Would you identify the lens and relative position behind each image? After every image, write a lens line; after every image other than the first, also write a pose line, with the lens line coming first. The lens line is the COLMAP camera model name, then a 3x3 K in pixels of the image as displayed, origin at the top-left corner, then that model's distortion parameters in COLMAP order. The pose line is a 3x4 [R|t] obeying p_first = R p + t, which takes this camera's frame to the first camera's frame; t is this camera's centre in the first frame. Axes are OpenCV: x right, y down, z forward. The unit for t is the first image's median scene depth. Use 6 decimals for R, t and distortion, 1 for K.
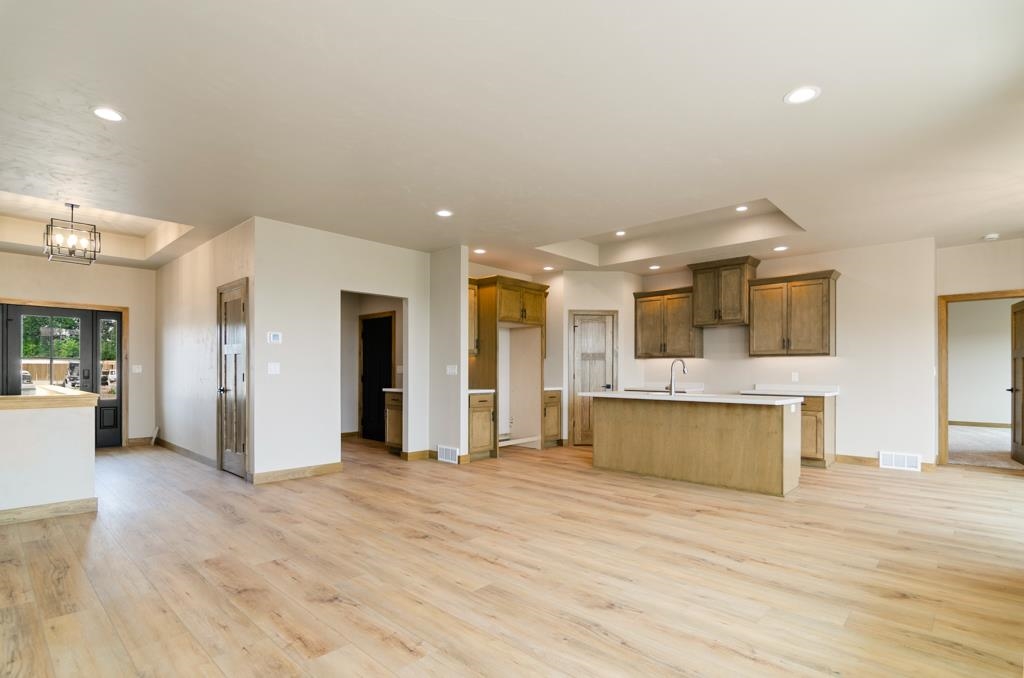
lens RADIAL K [[502.3, 0, 513.3], [0, 502.3, 370.3], [0, 0, 1]] dist [-0.002321, -0.005216]
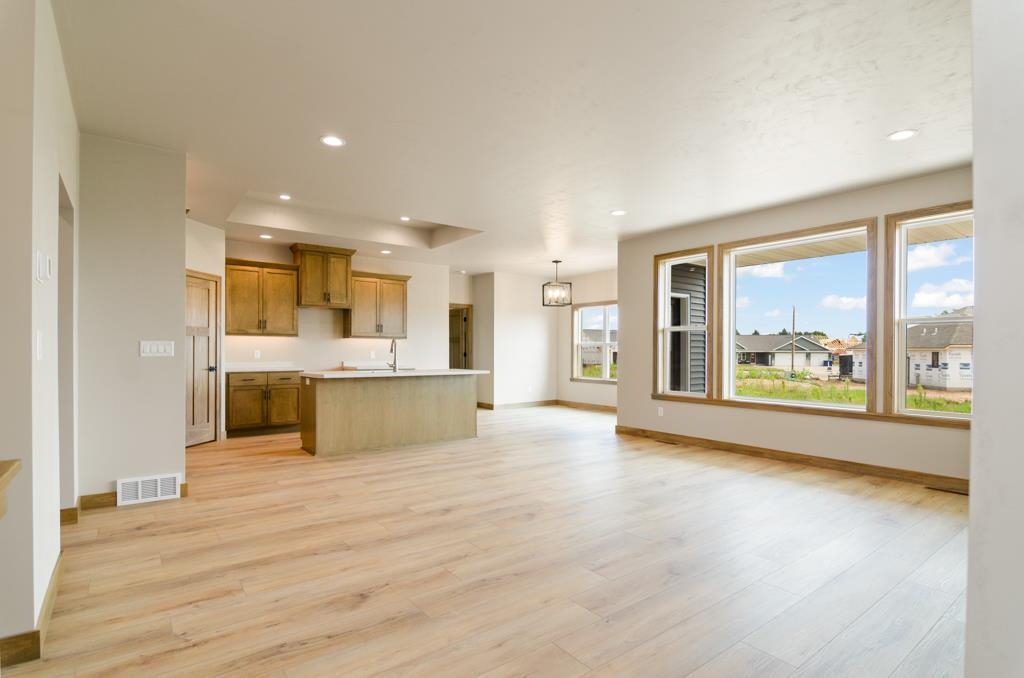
lens RADIAL K [[505.0, 0, 515.8], [0, 505.0, 351.0], [0, 0, 1]] dist [-0.006830, -0.000930]
pose [[0.166632, -0.001681, 0.986018, -0.729111], [-0.006025, 0.999978, 0.002723, -0.002150], [-0.986001, -0.006395, 0.166618, 0.527208]]
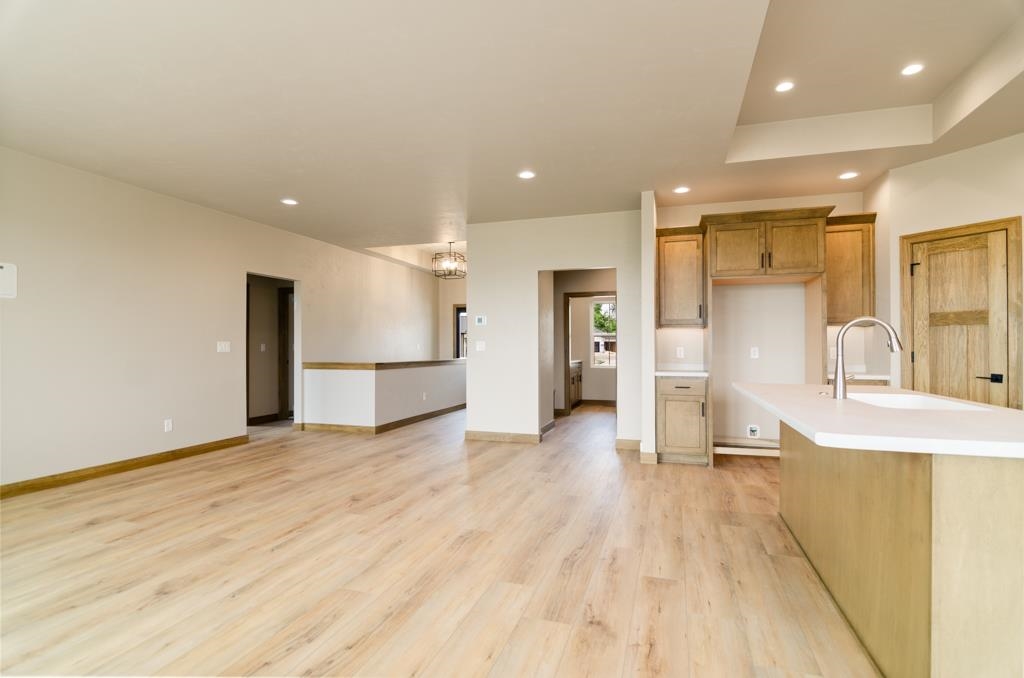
lens RADIAL K [[492.8, 0, 514.4], [0, 492.8, 346.1], [0, 0, 1]] dist [-0.008150, -0.002059]
pose [[0.423915, -0.007586, -0.905670, 0.575317], [0.004498, 0.999970, -0.006271, 0.003170], [0.905691, -0.001415, 0.423936, 0.525215]]
